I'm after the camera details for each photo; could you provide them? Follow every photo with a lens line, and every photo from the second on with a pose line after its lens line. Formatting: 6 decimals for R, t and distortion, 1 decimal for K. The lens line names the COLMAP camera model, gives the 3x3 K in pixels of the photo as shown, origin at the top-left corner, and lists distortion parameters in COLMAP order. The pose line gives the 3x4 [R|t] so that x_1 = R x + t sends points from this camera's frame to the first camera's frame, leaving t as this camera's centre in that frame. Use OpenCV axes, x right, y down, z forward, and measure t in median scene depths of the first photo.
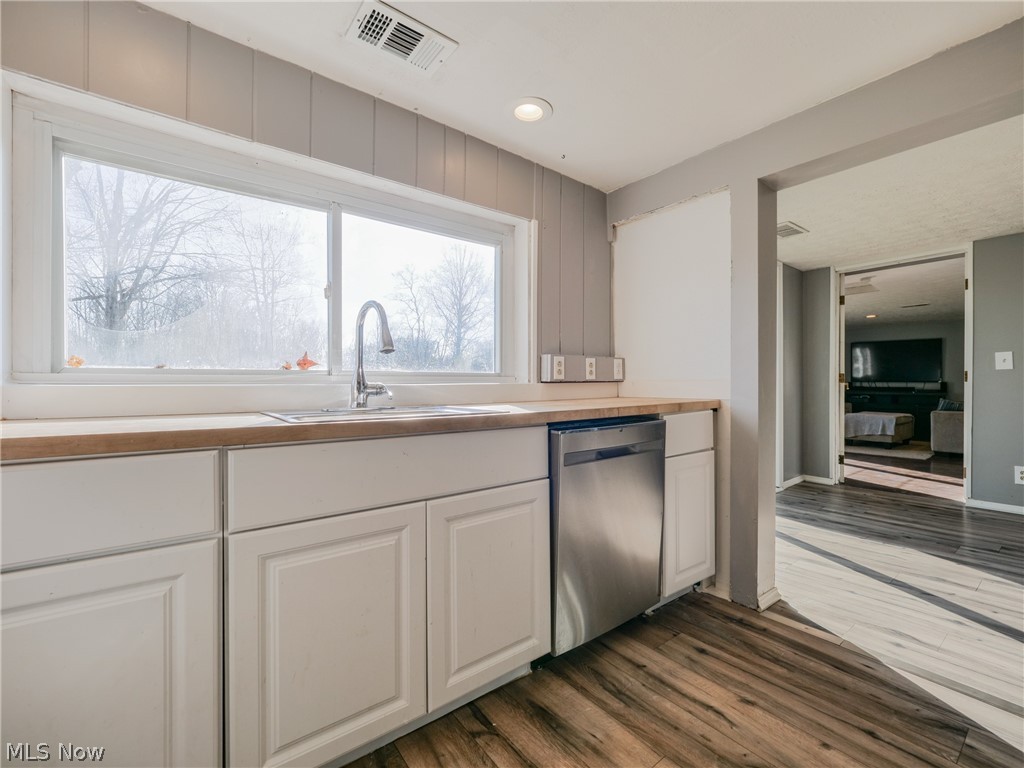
lens RADIAL K [[436.3, 0, 514.5], [0, 436.3, 381.9], [0, 0, 1]] dist [-0.002673, -0.000617]
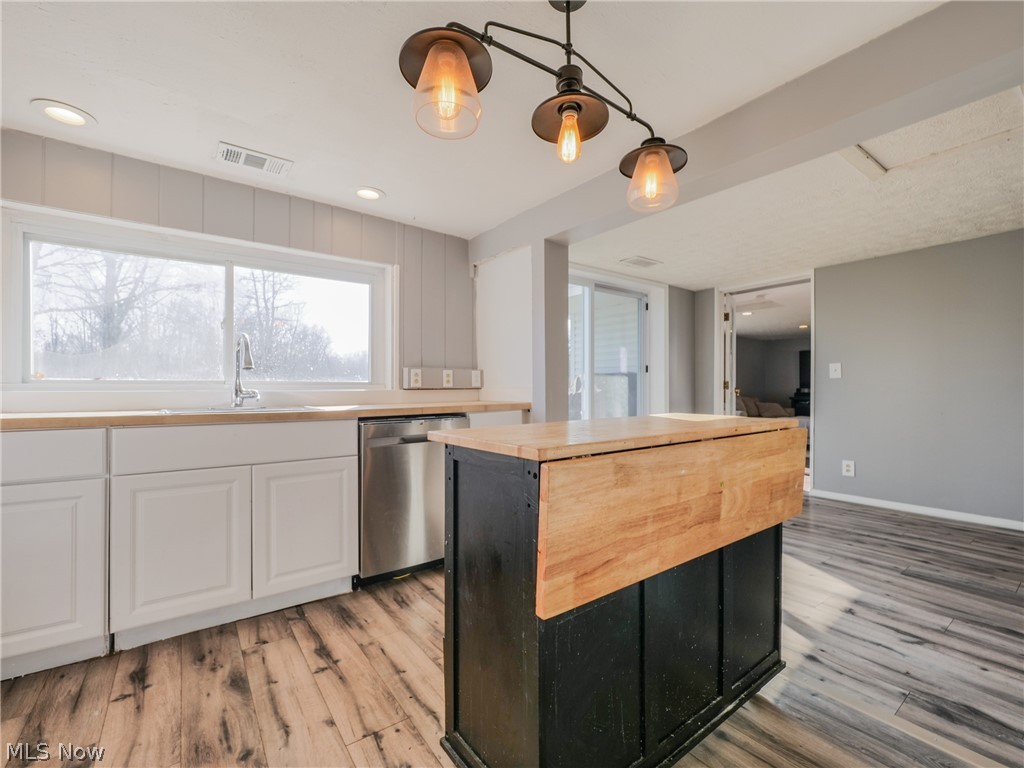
lens RADIAL K [[442.2, 0, 512.0], [0, 442.2, 384.0], [0, 0, 1]] dist [-0.003132, -0.000323]
pose [[0.999853, 0.001783, -0.017079, 0.436181], [-0.001897, 0.999976, -0.006690, -0.006475], [0.017067, 0.006721, 0.999832, -0.333668]]
